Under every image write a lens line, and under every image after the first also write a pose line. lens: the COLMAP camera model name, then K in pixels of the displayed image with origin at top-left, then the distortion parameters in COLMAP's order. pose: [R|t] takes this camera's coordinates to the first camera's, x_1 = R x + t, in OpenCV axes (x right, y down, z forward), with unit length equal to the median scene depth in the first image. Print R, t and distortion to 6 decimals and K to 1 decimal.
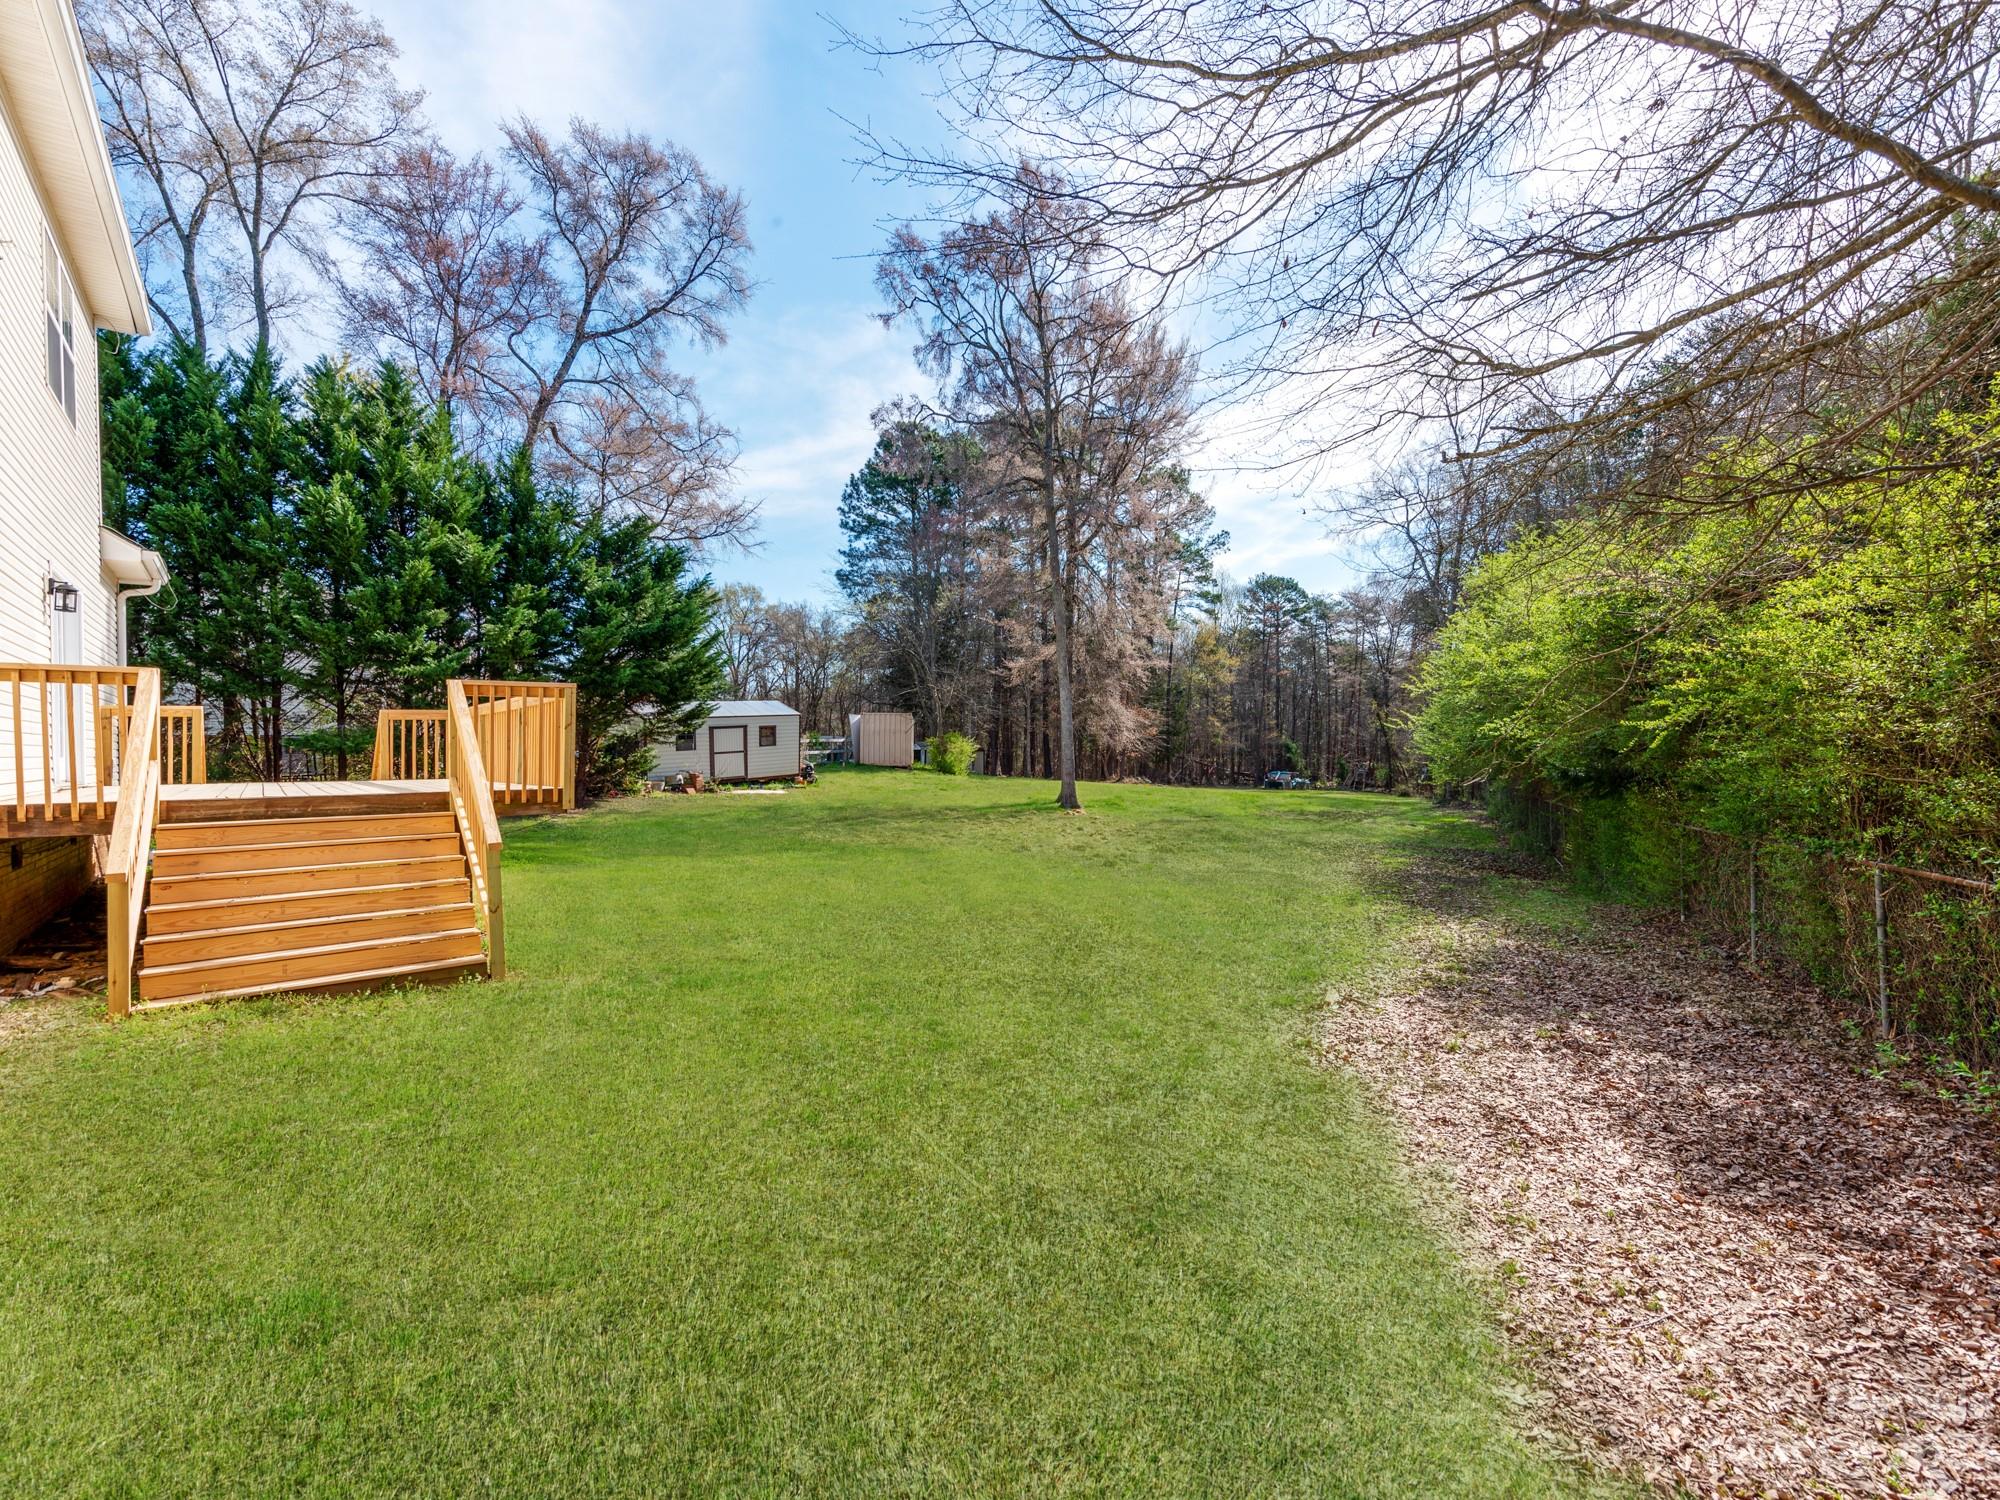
lens RADIAL K [[863.8, 0, 1000.0], [0, 863.8, 750.0], [0, 0, 1]] dist [0.028694, 0.000264]
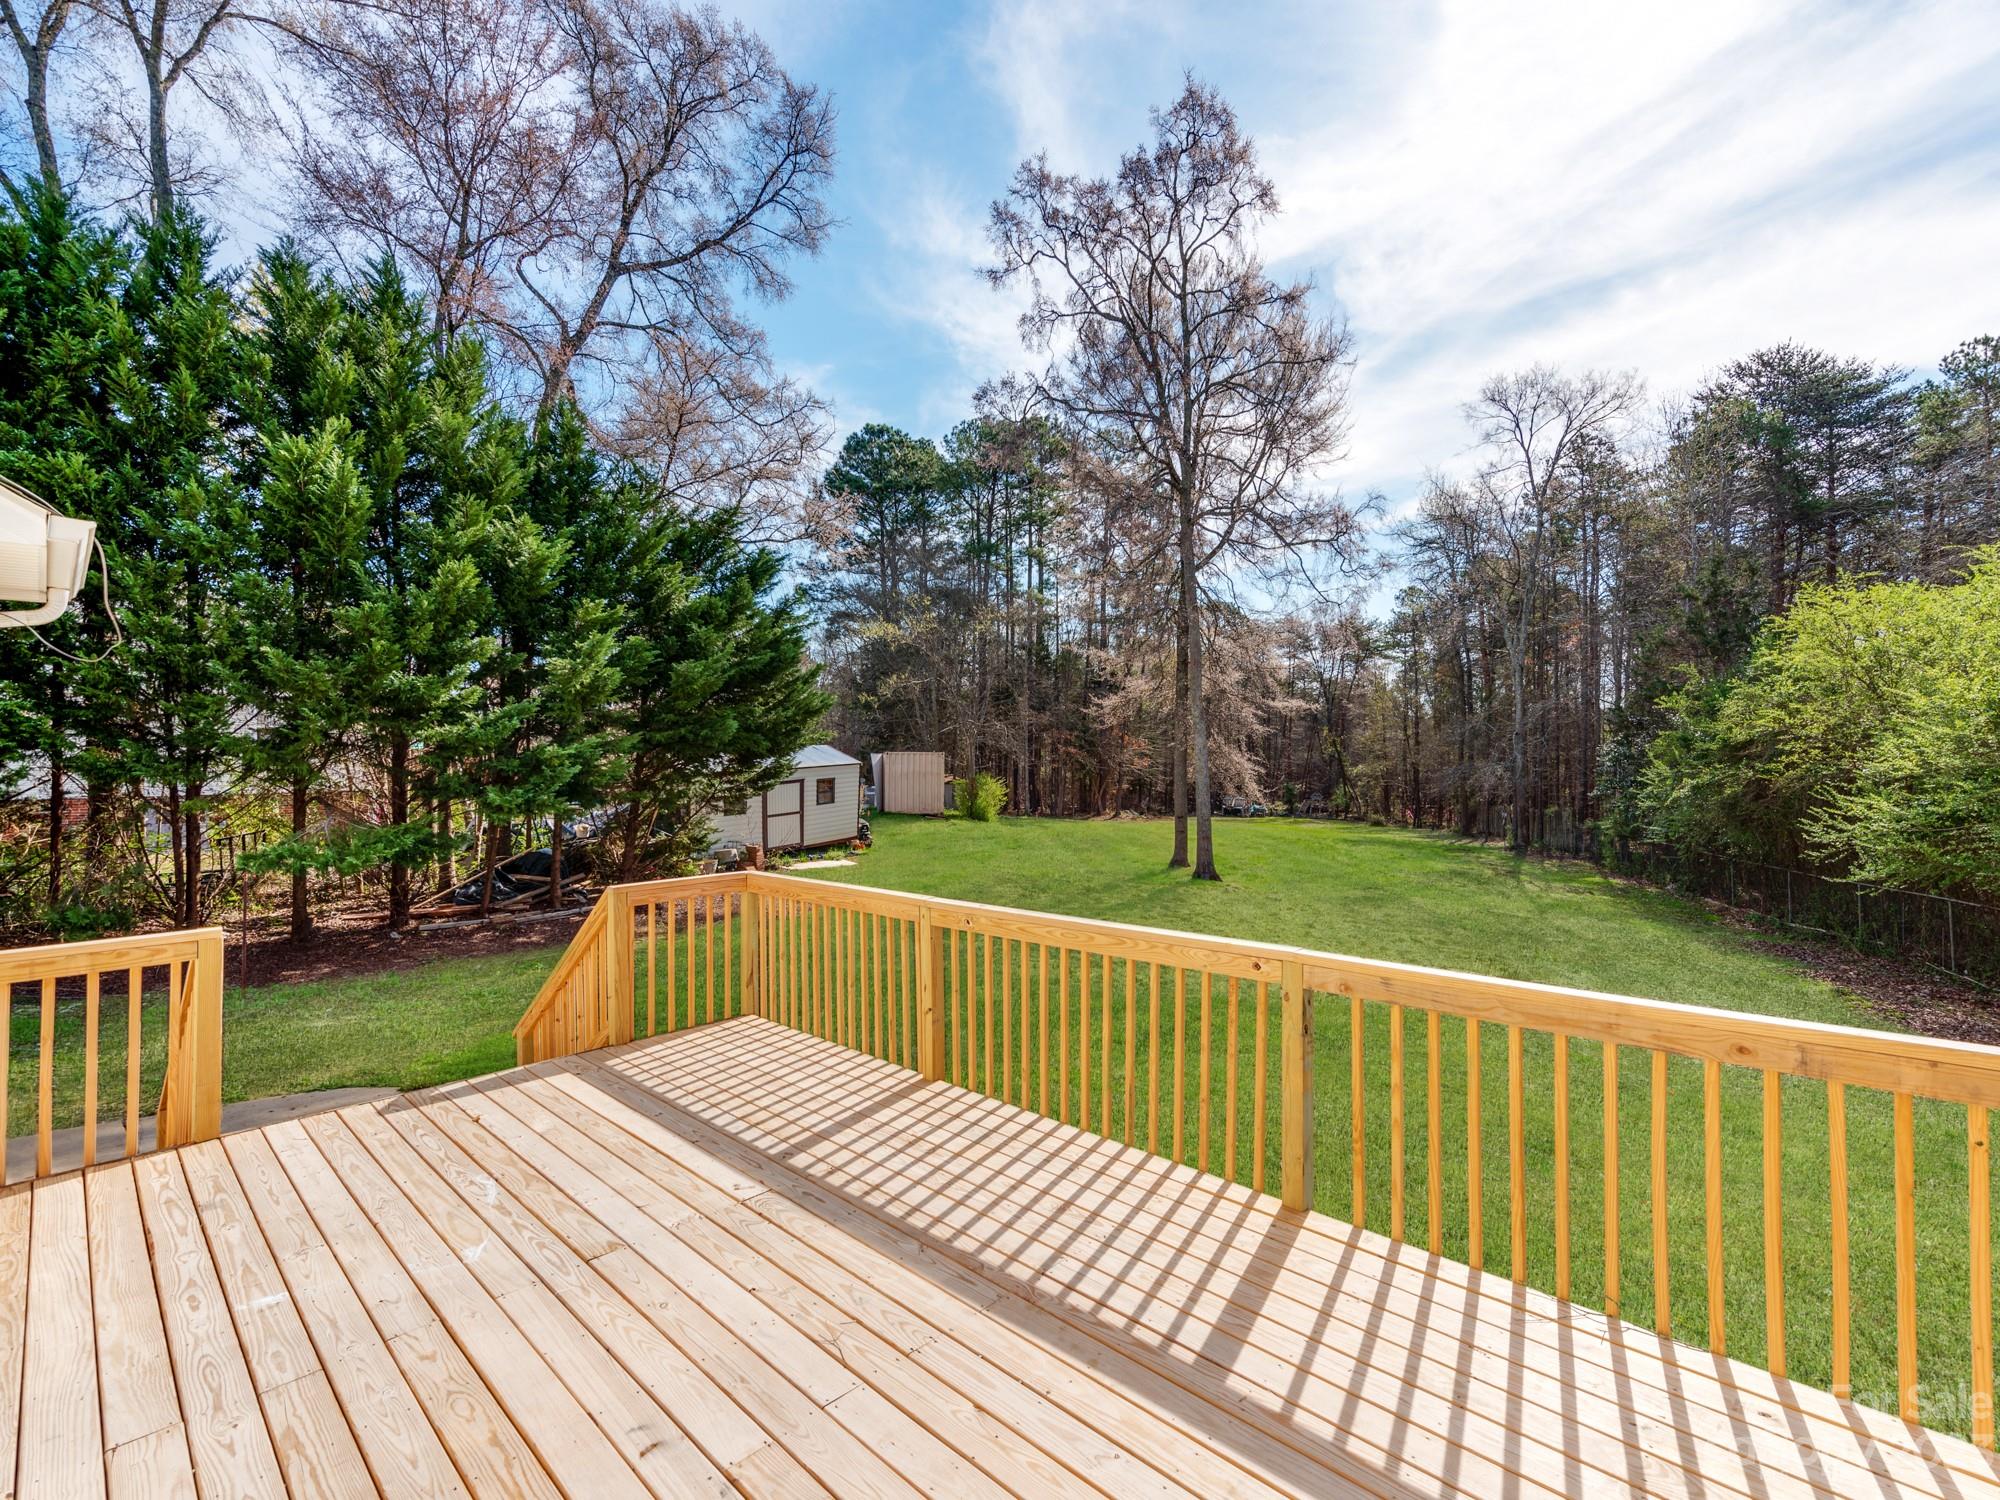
lens RADIAL K [[863.8, 0, 1000.0], [0, 863.8, 750.0], [0, 0, 1]] dist [0.028694, 0.000264]
pose [[0.992863, -0.001028, 0.119259, -0.245905], [0.003330, 0.999812, -0.019106, -0.046180], [-0.119217, 0.019367, 0.992679, 0.229499]]
